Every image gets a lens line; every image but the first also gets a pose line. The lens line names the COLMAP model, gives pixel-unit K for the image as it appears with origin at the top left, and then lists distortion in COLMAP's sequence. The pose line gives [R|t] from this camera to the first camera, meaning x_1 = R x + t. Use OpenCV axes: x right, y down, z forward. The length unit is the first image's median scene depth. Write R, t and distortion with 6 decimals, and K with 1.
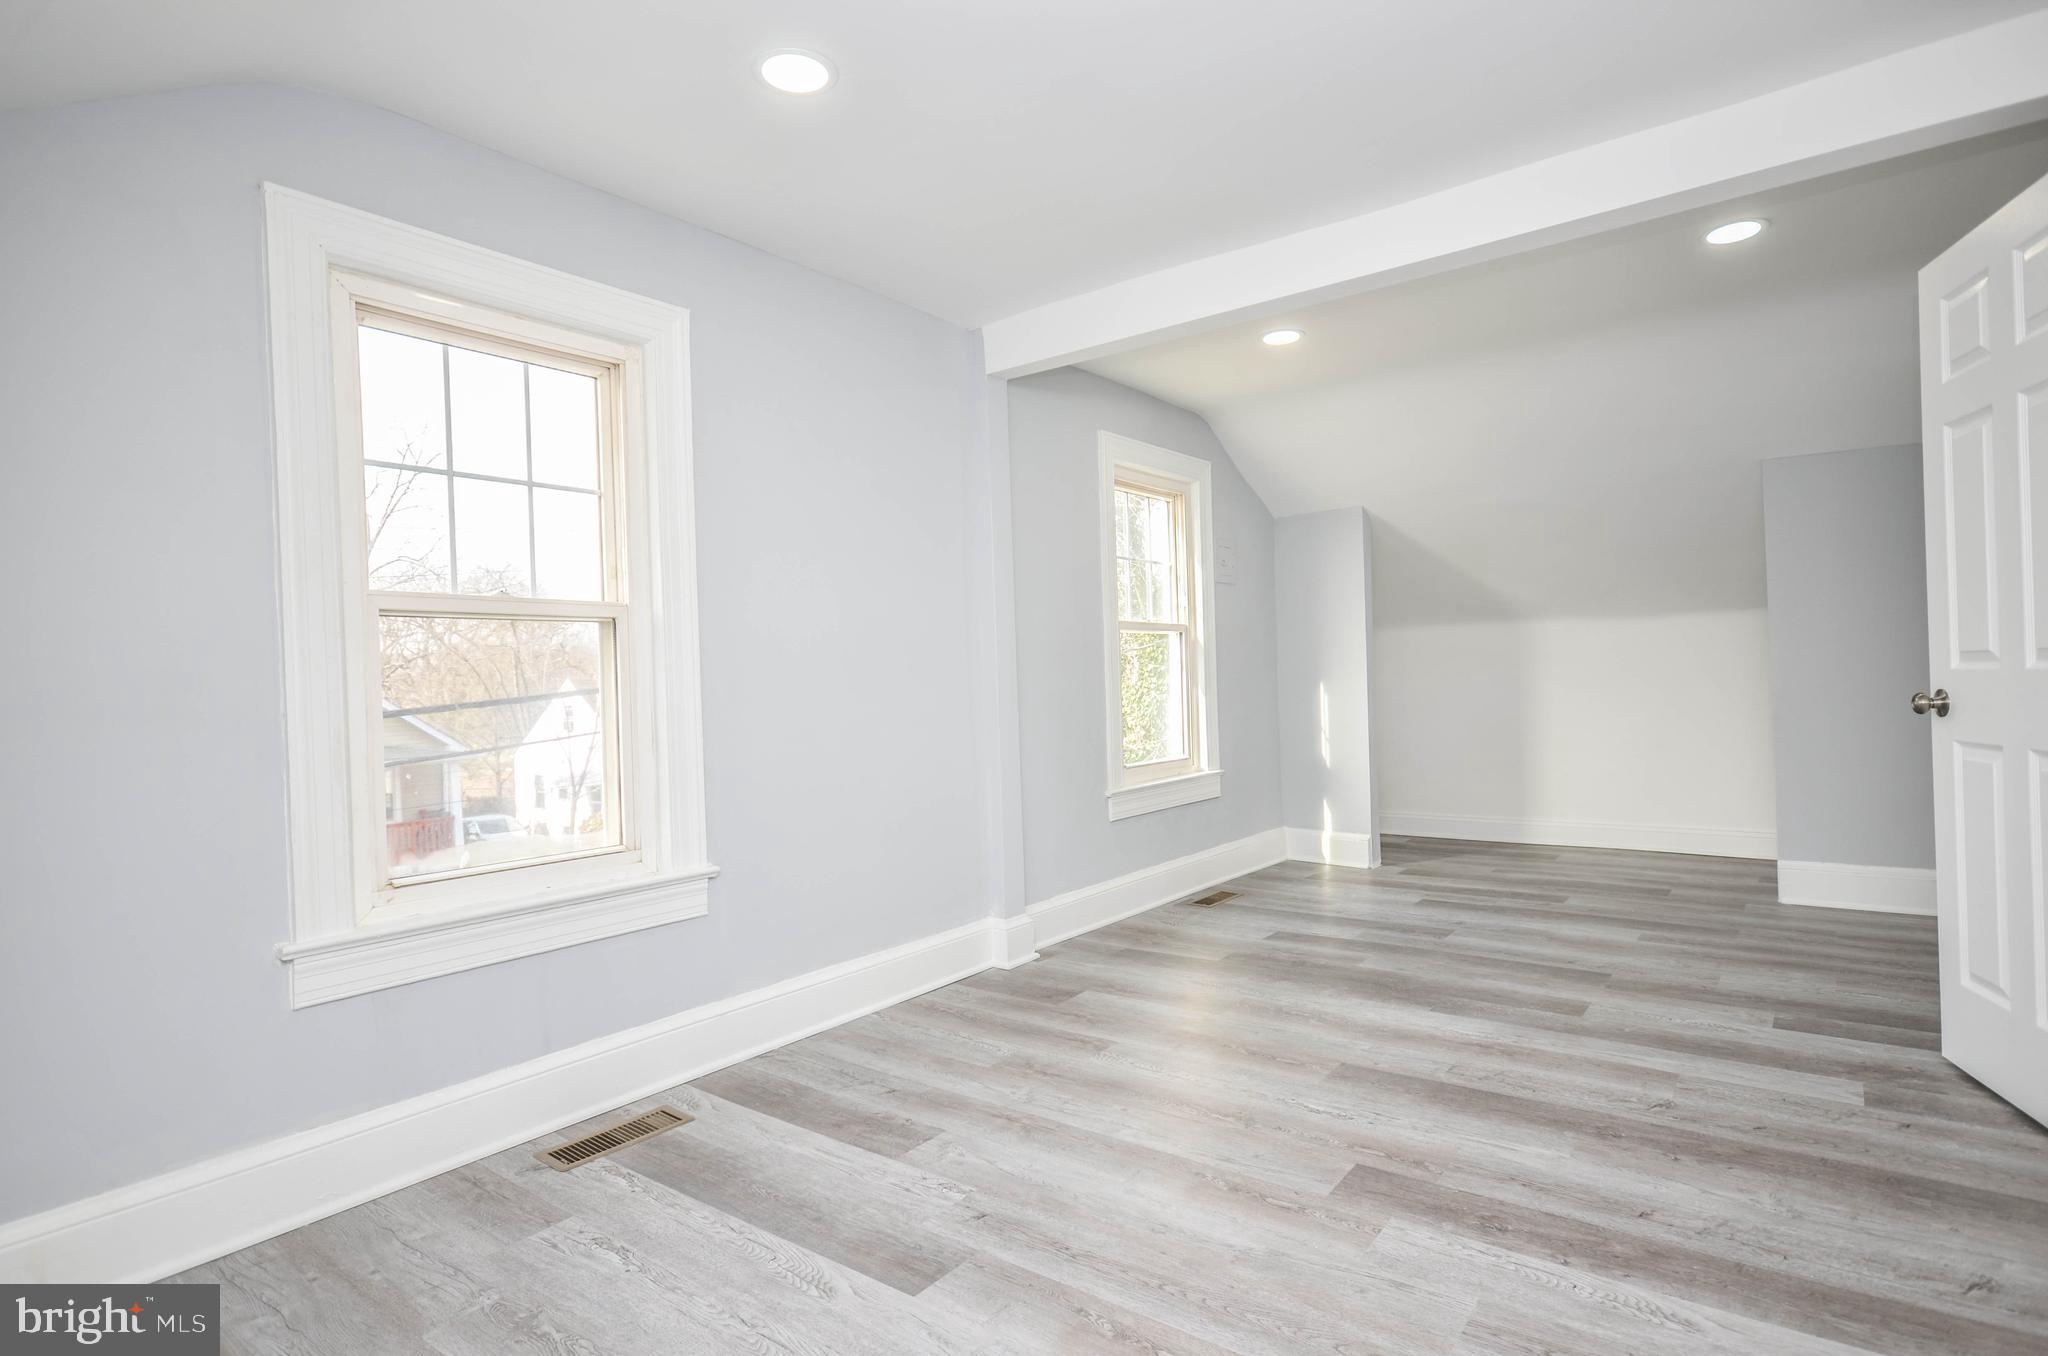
lens RADIAL K [[1047.0, 0, 1050.2], [0, 1047.0, 686.9], [0, 0, 1]] dist [0.012646, -0.003292]
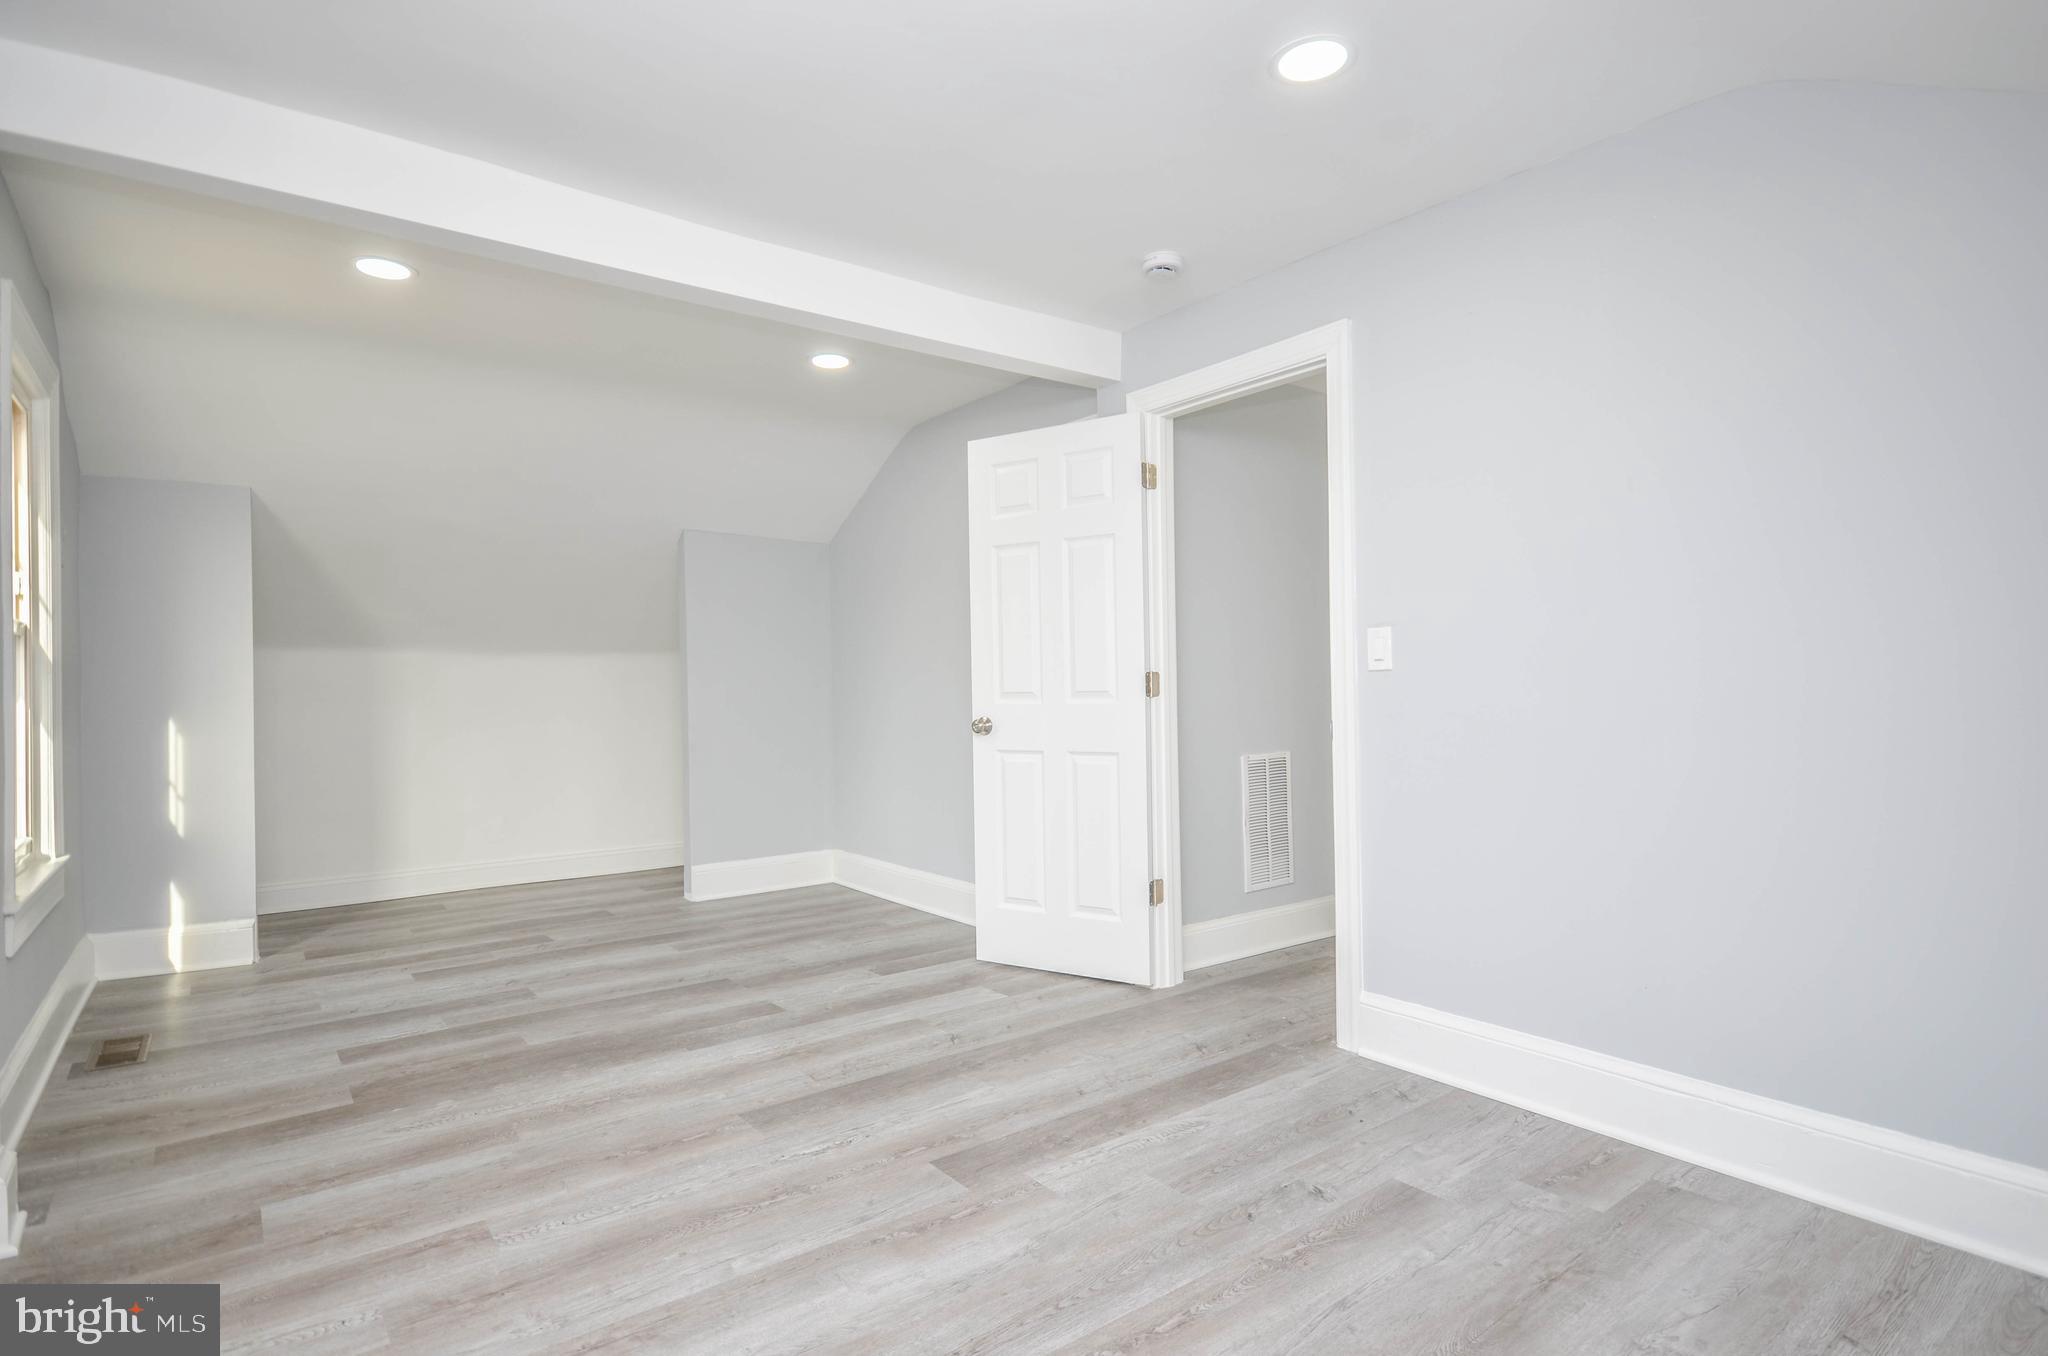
lens RADIAL K [[1047.0, 0, 1050.2], [0, 1047.0, 686.9], [0, 0, 1]] dist [0.012646, -0.003292]
pose [[0.267230, 0.028863, 0.963200, -0.594200], [0.011218, 0.999390, -0.033060, 0.010001], [-0.963567, 0.019640, 0.266744, 0.496562]]
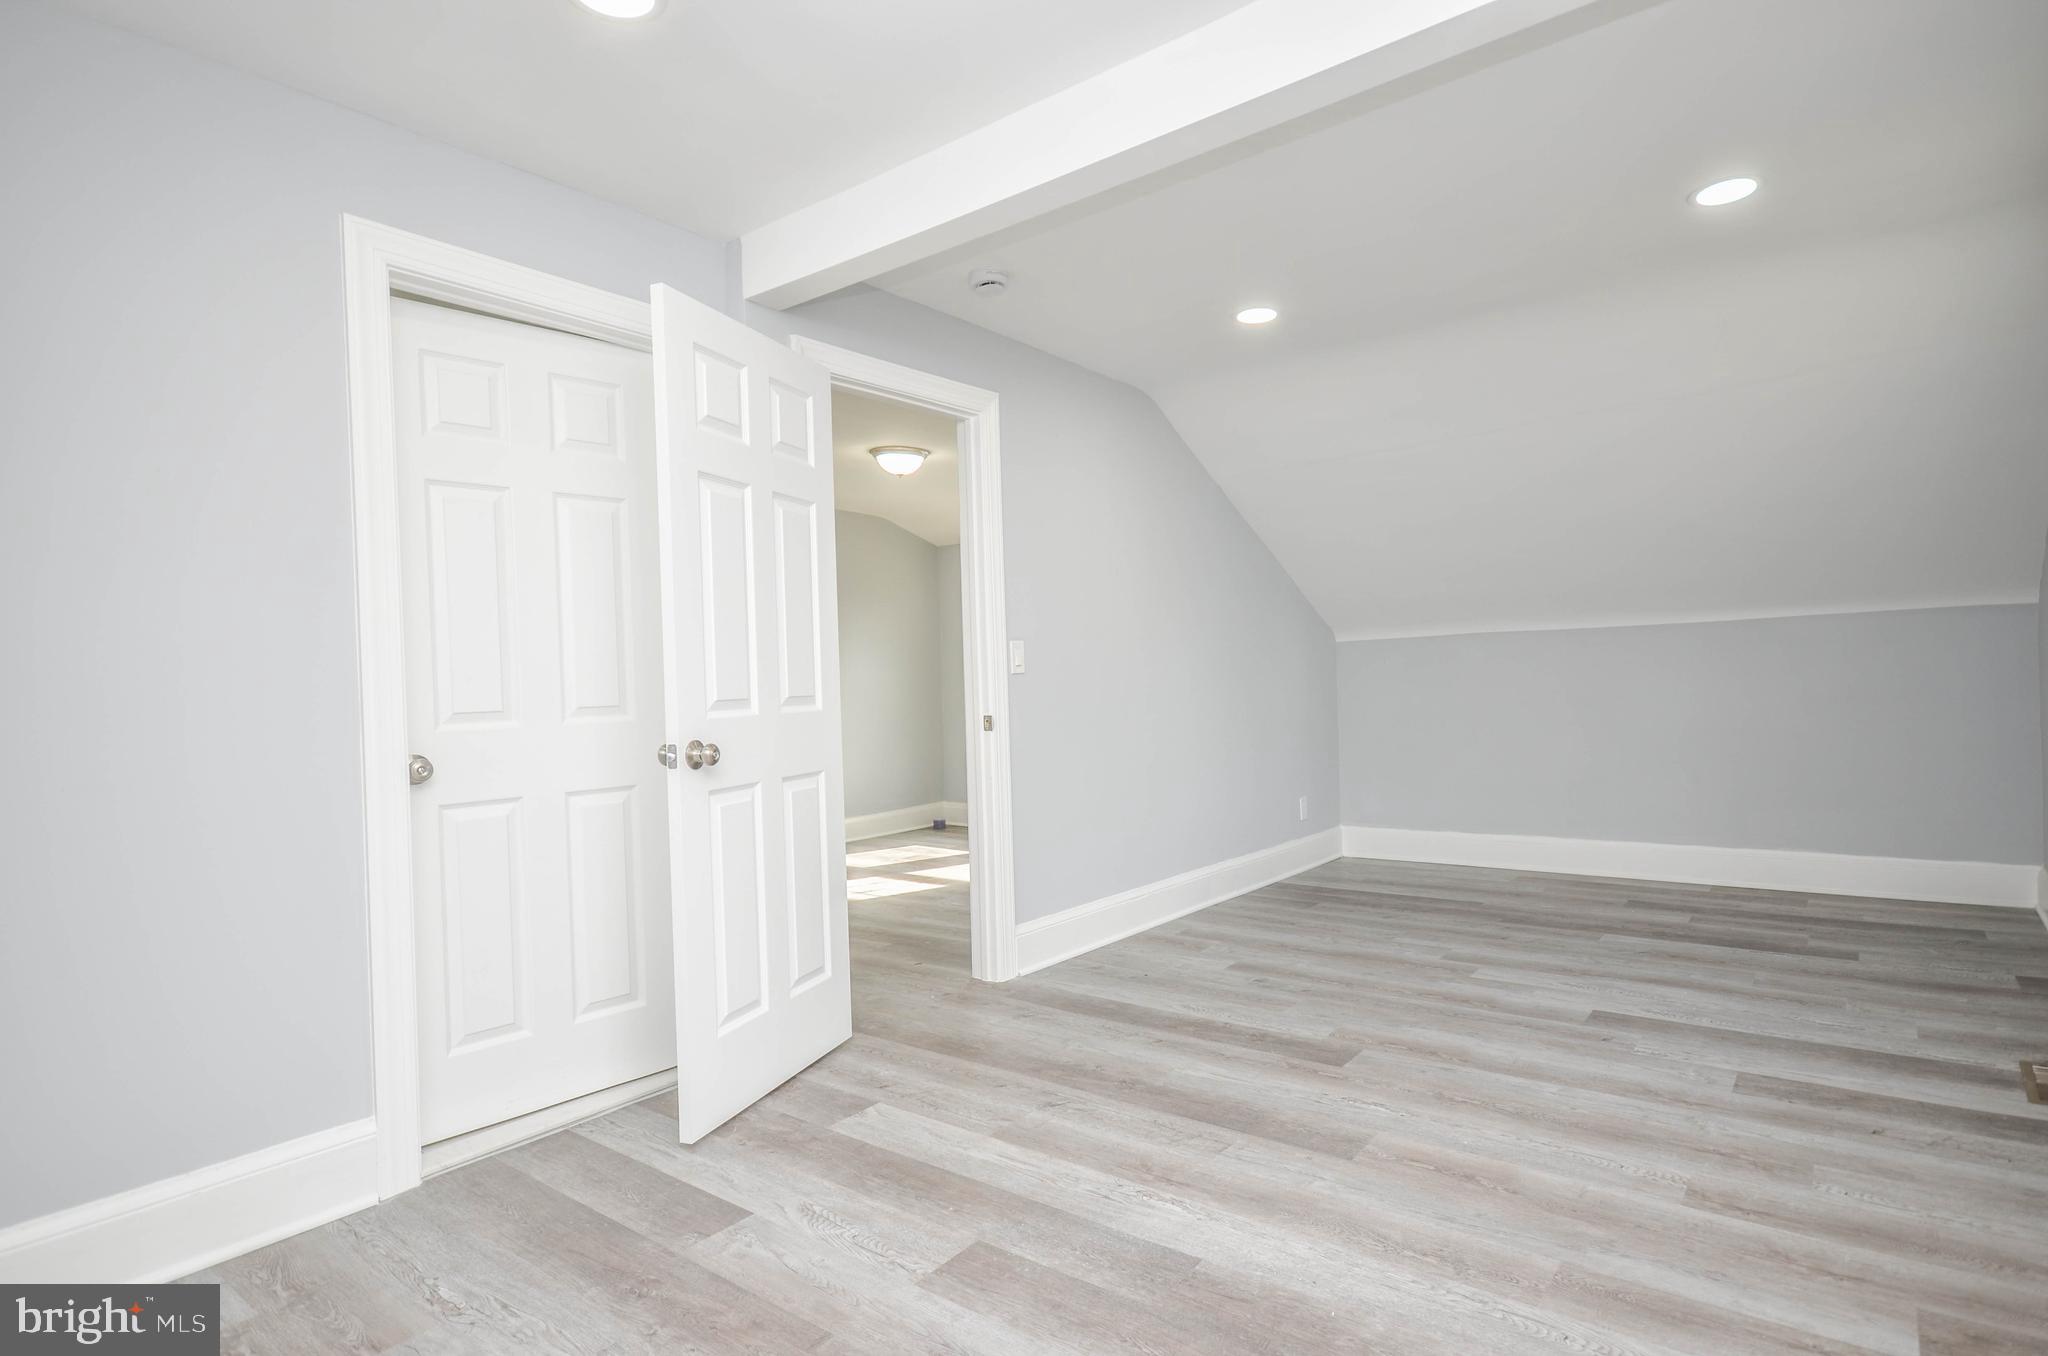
lens RADIAL K [[1058.5, 0, 1024.0], [0, 1058.5, 678.0], [0, 0, 1]] dist [0.019991, -0.011441]
pose [[-0.997178, 0.065509, 0.036677, 0.503001], [0.065519, 0.997851, -0.000924, -0.036015], [-0.036658, 0.001481, -0.999327, 1.937245]]
